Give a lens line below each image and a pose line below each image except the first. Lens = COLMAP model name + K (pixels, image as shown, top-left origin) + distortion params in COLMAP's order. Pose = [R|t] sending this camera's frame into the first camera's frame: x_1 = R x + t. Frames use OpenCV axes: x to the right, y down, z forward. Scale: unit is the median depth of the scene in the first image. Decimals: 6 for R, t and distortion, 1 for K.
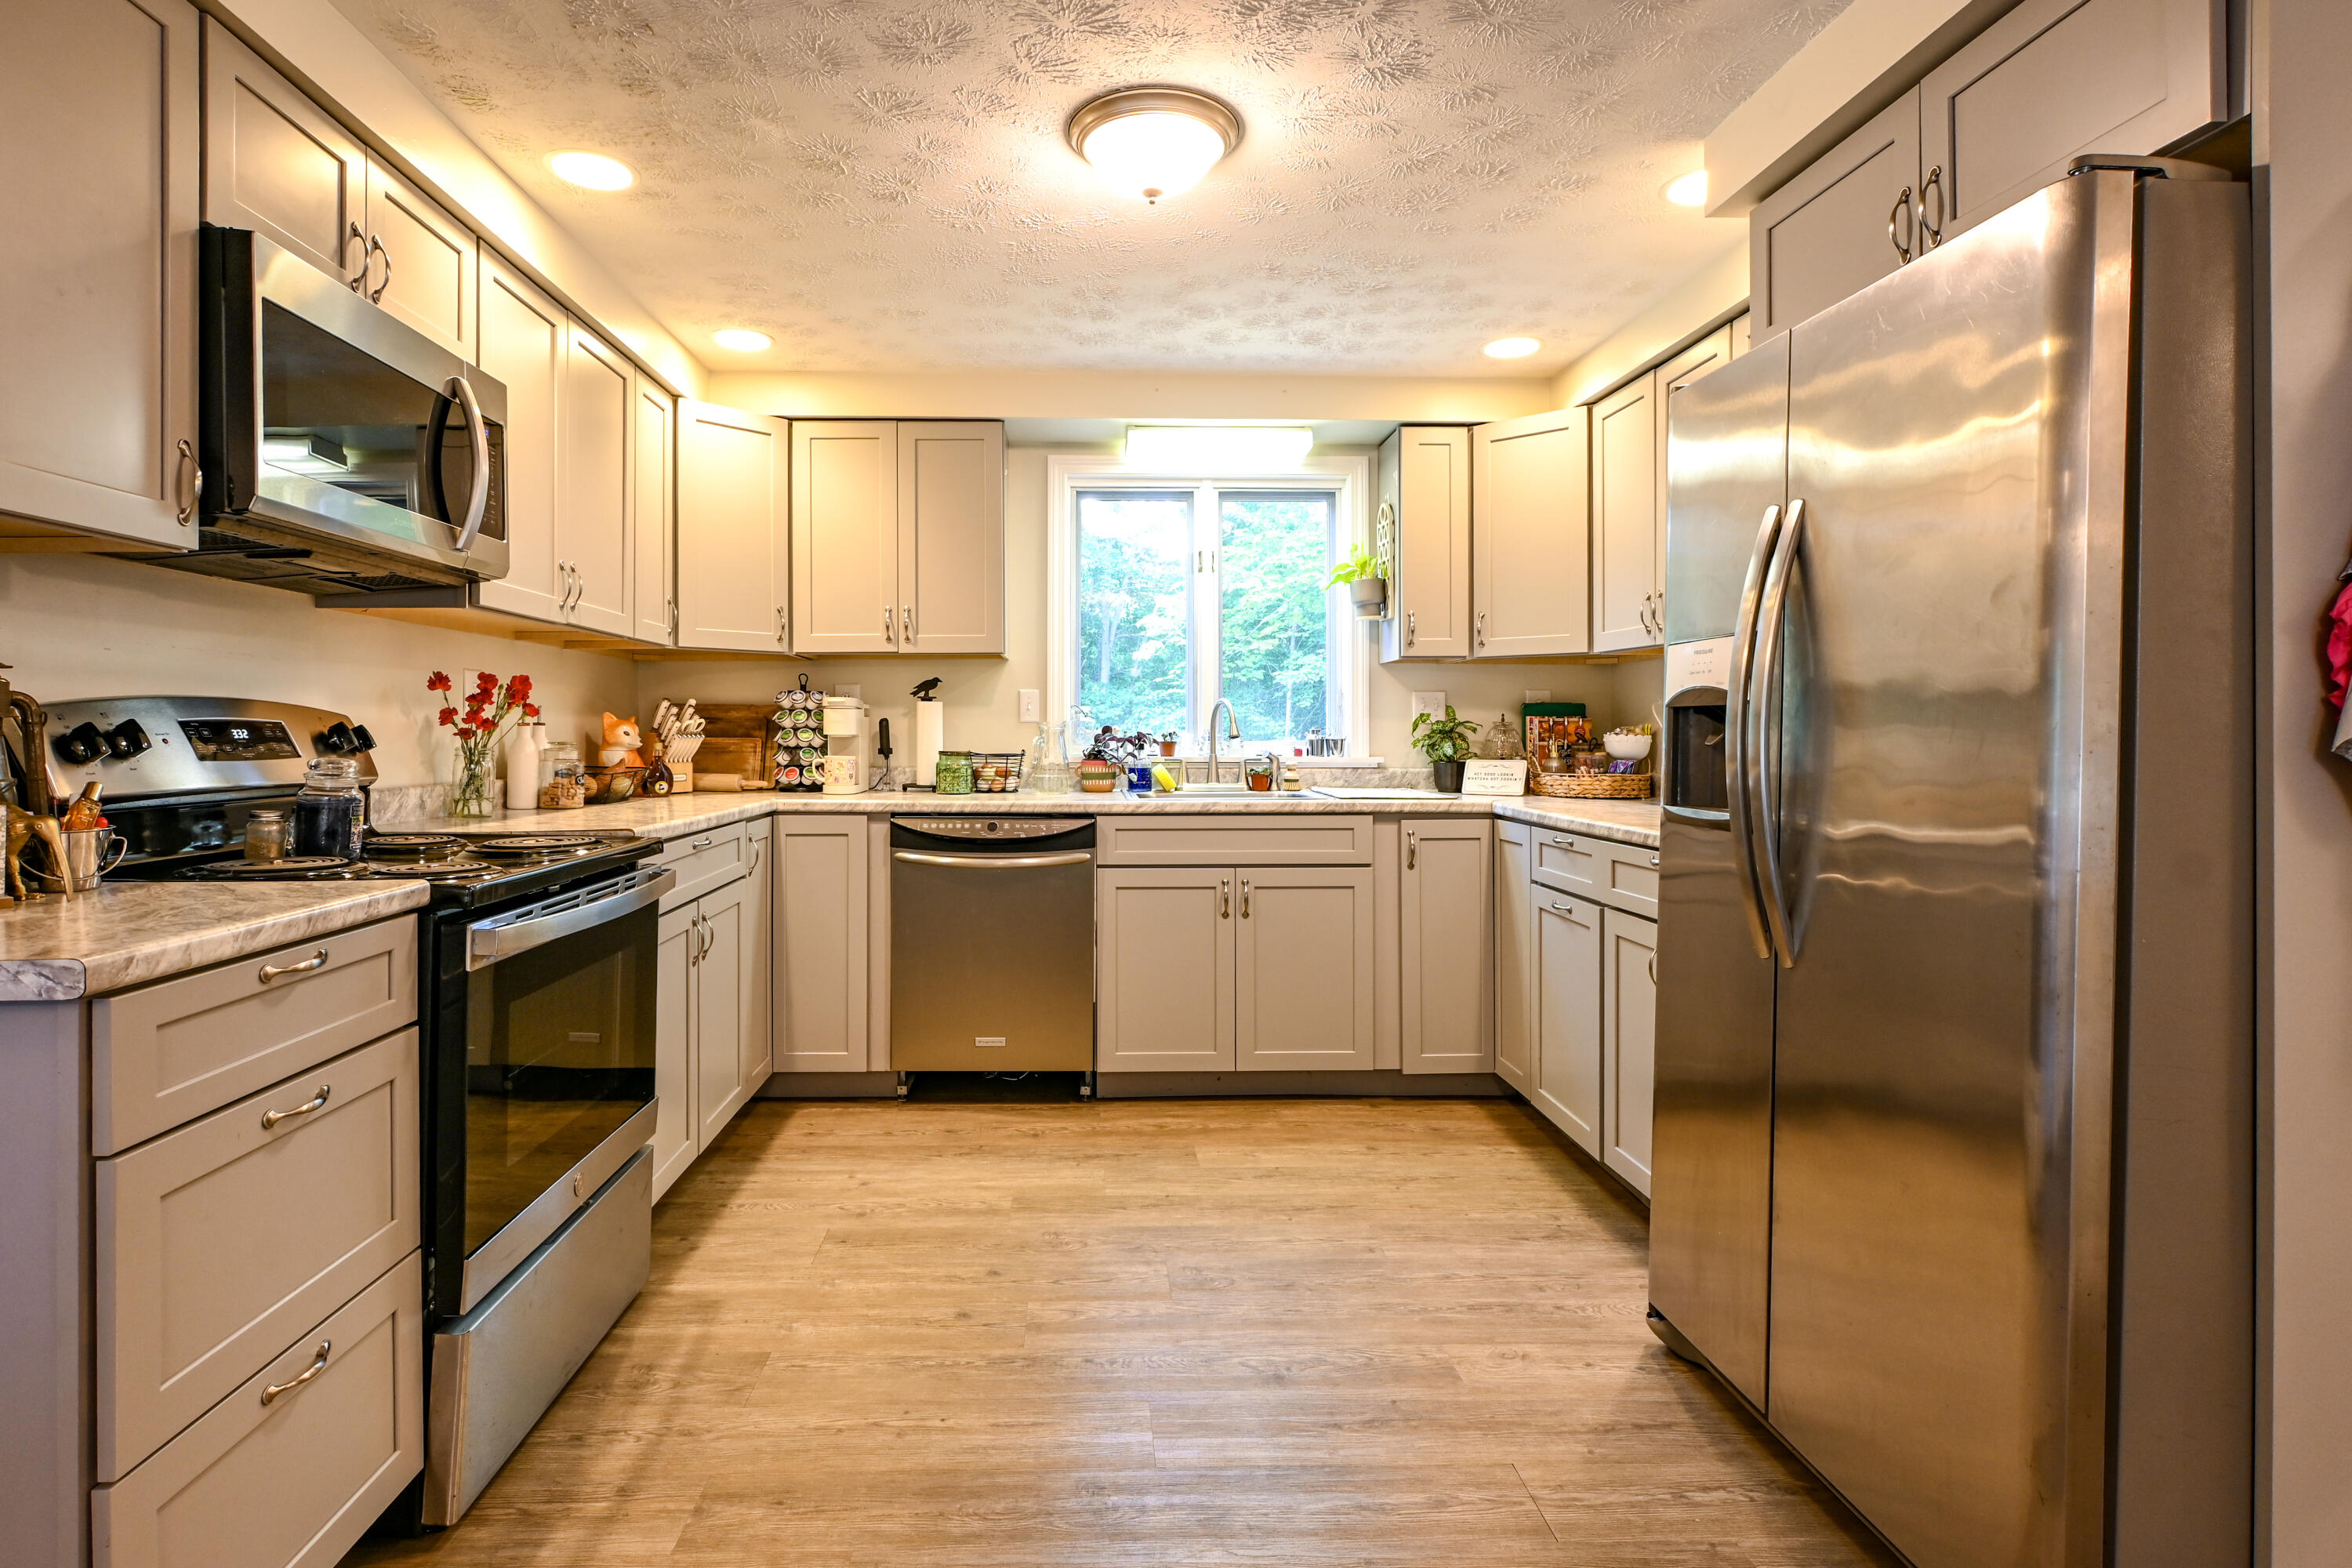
lens RADIAL K [[1185.0, 0, 1087.1], [0, 1185.0, 727.3], [0, 0, 1]] dist [-0.002825, 0.002630]
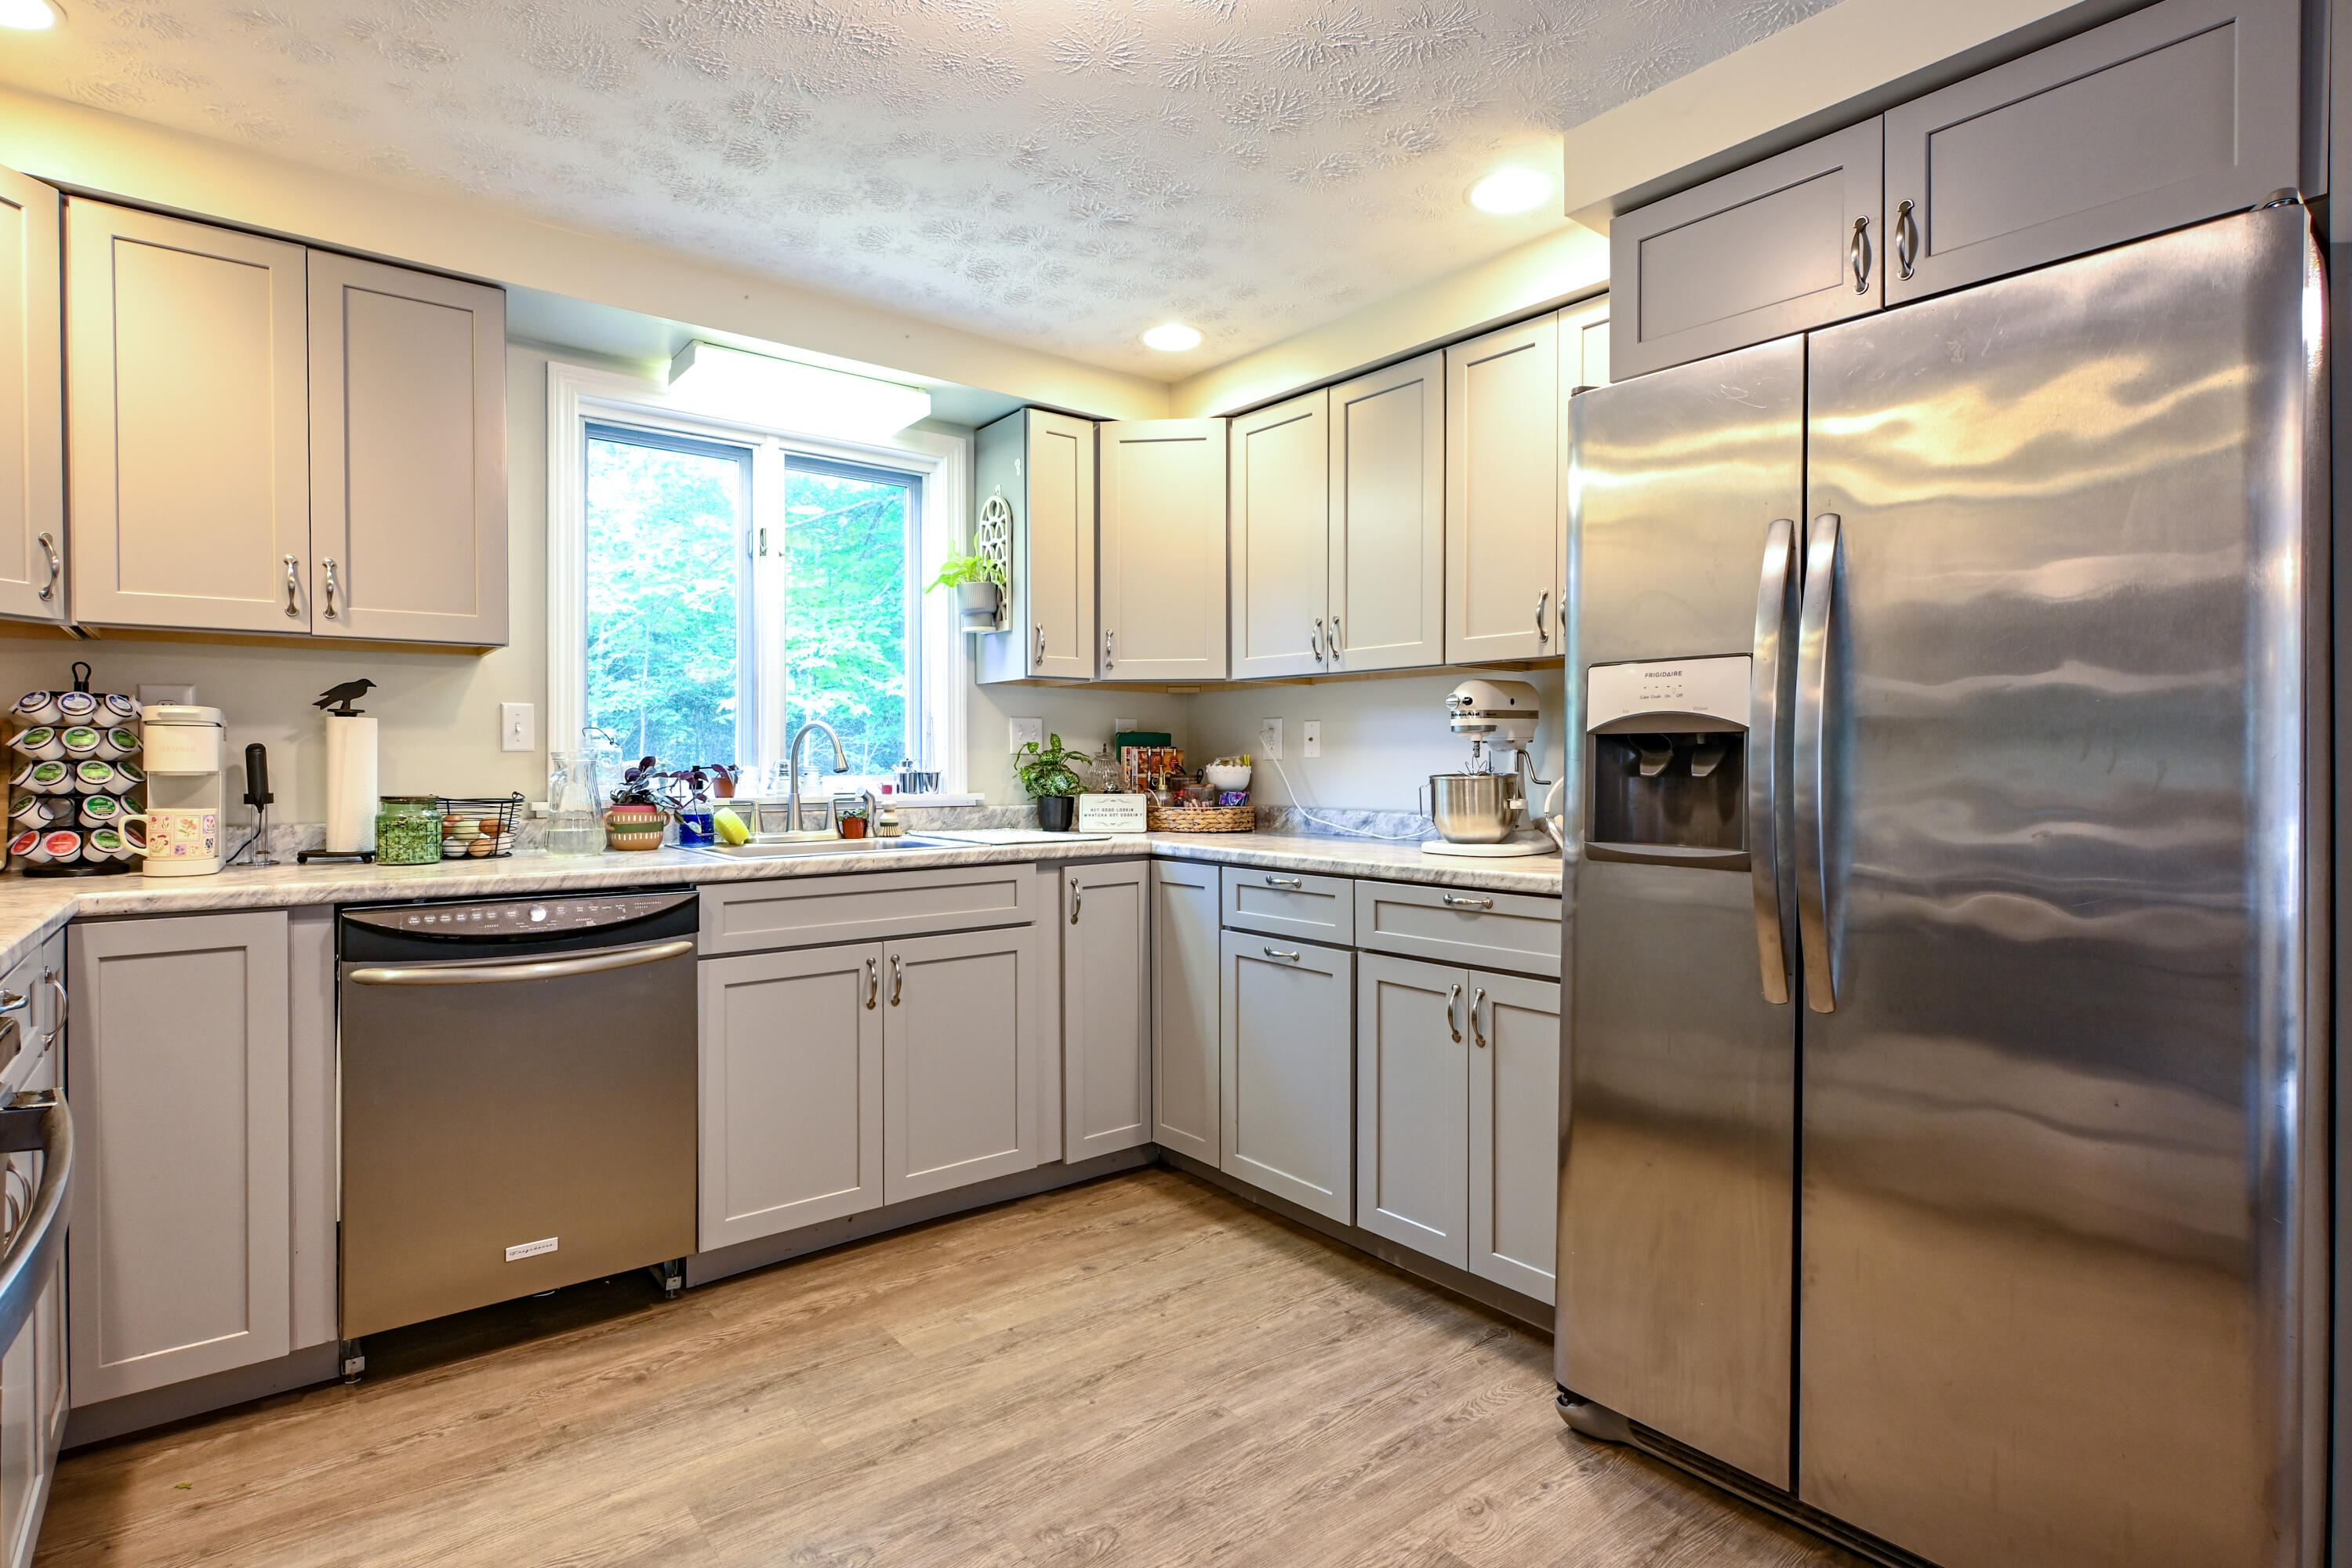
lens RADIAL K [[1185.0, 0, 1167.3], [0, 1185.0, 767.3], [0, 0, 1]] dist [-0.002825, 0.002630]
pose [[0.795778, -0.004509, 0.605571, -0.181464], [0.000762, 0.999979, 0.006444, 0.001008], [-0.605588, -0.004666, 0.795765, 0.264558]]
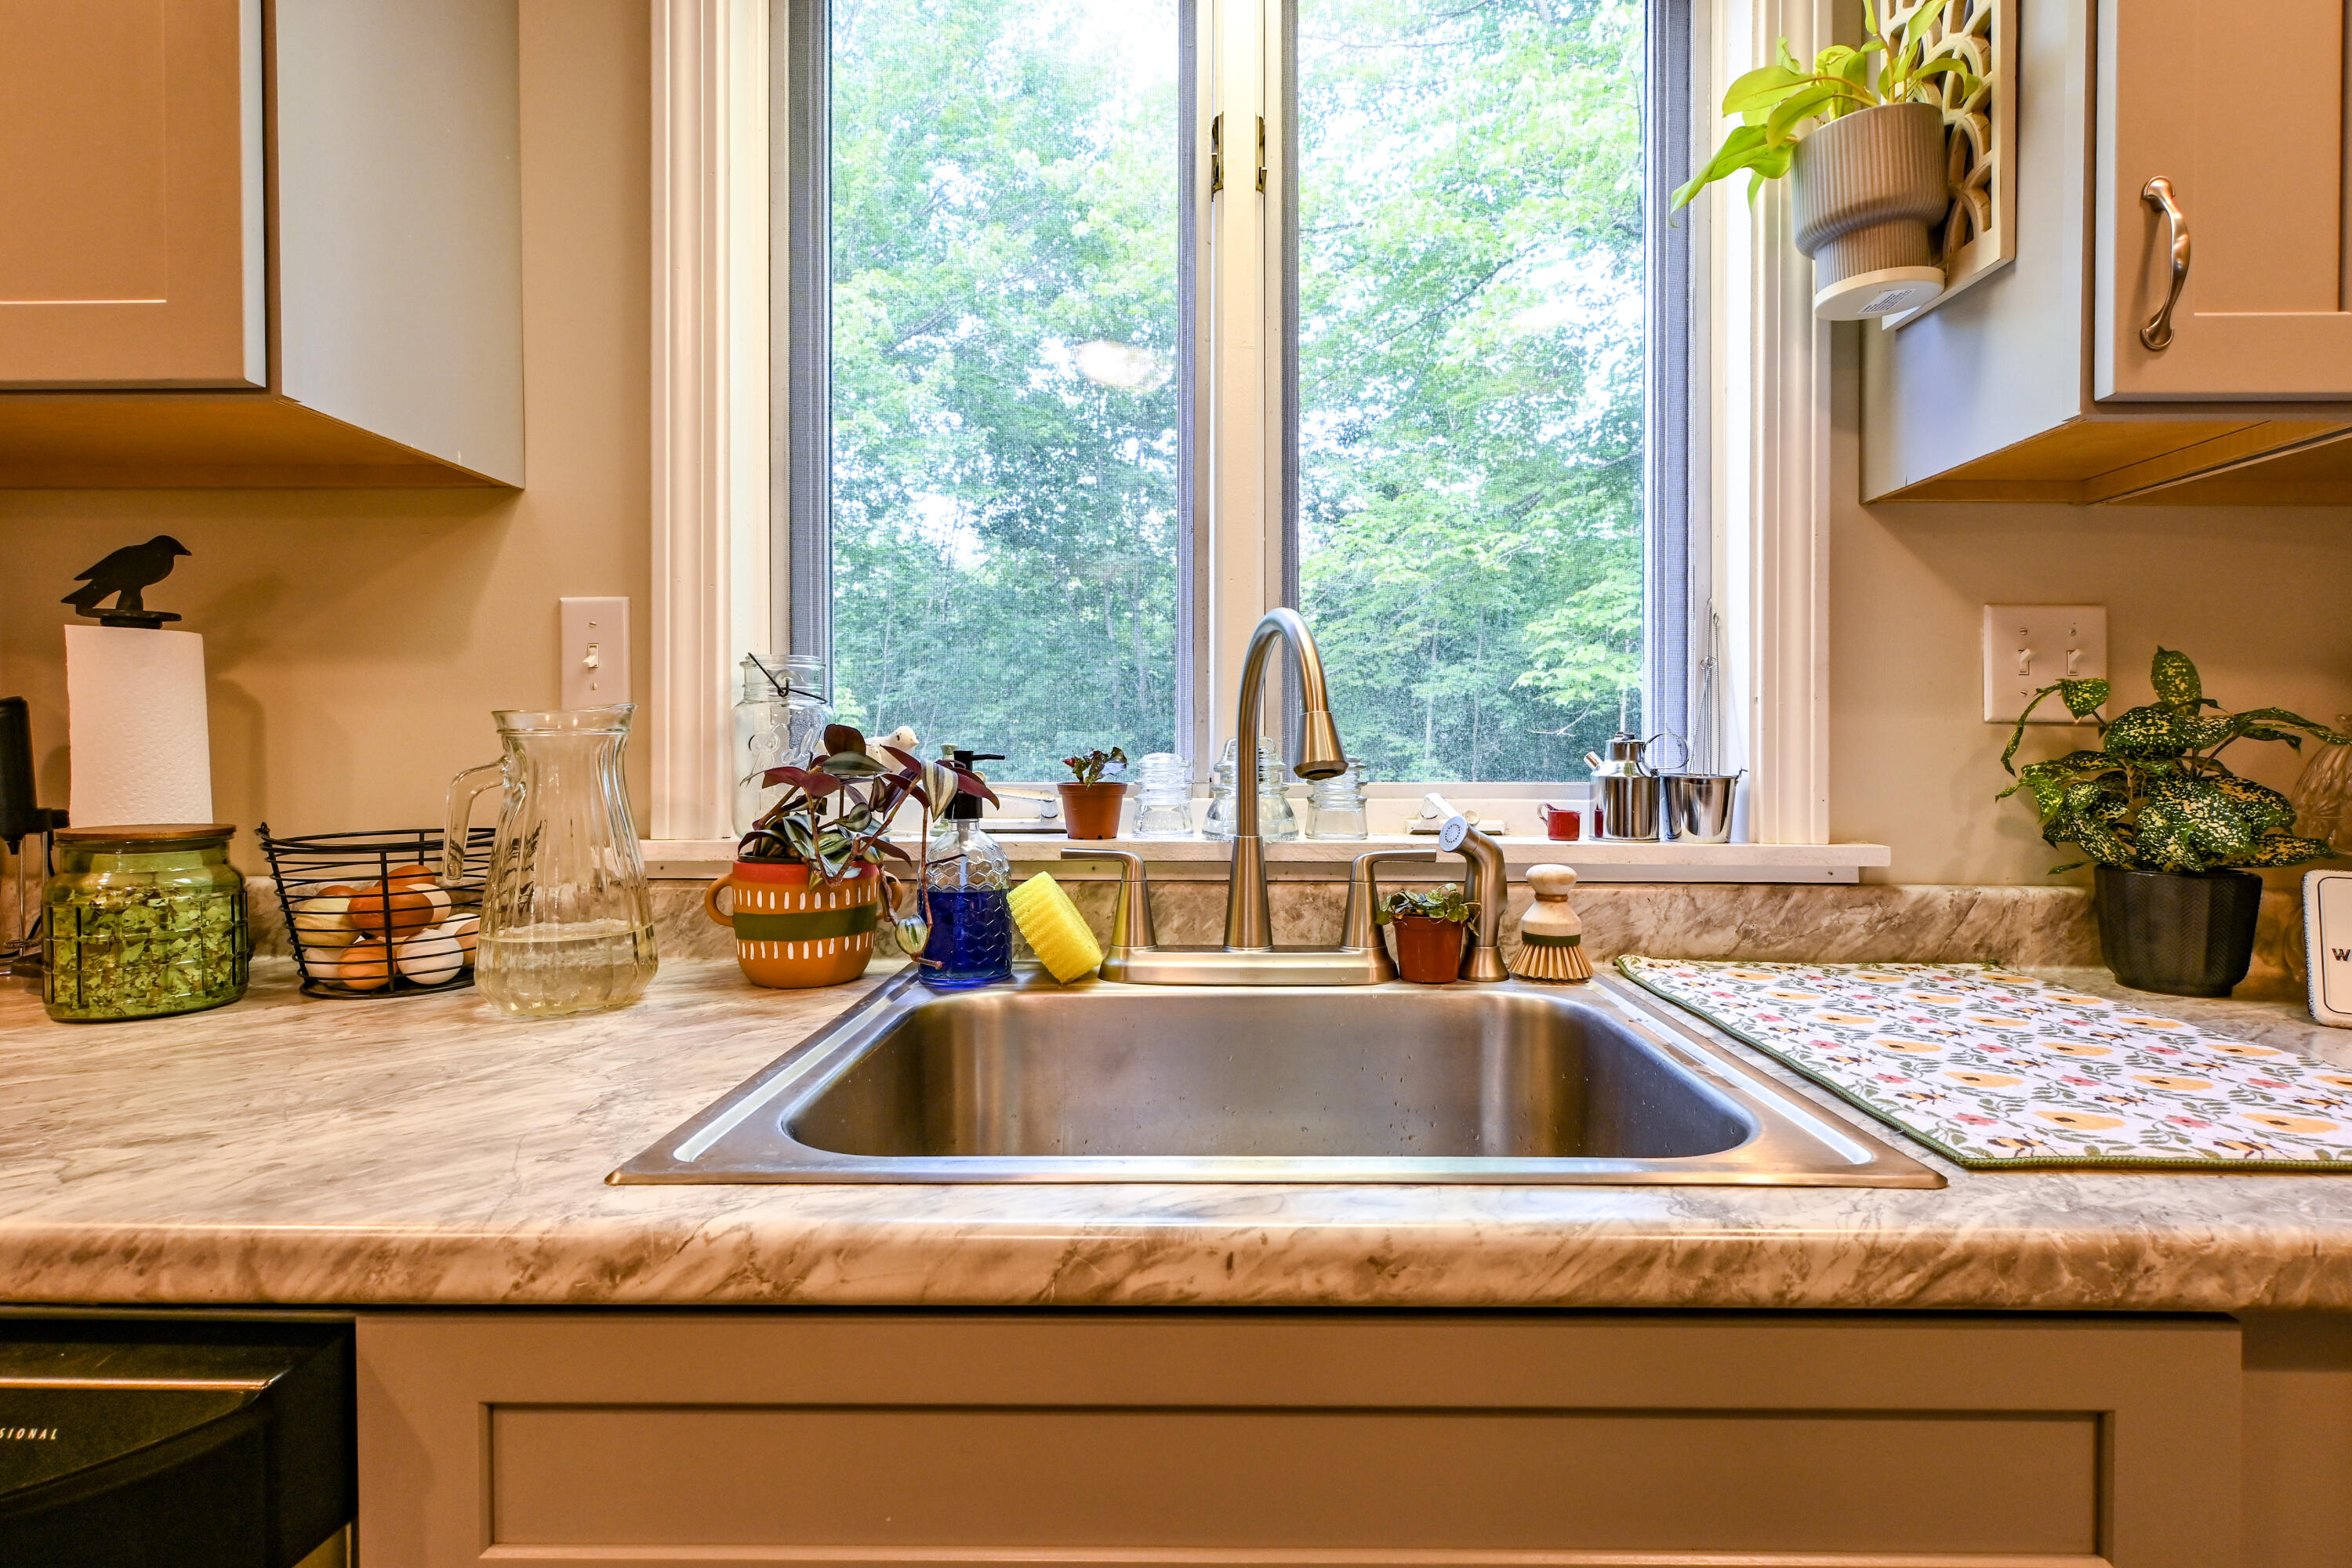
lens RADIAL K [[1185.0, 0, 1181.7], [0, 1185.0, 756.6], [0, 0, 1]] dist [-0.002825, 0.002630]
pose [[0.999457, 0.003021, -0.032814, 0.109454], [-0.002765, 0.999965, 0.007842, 0.003375], [0.032837, -0.007747, 0.999431, 0.807326]]
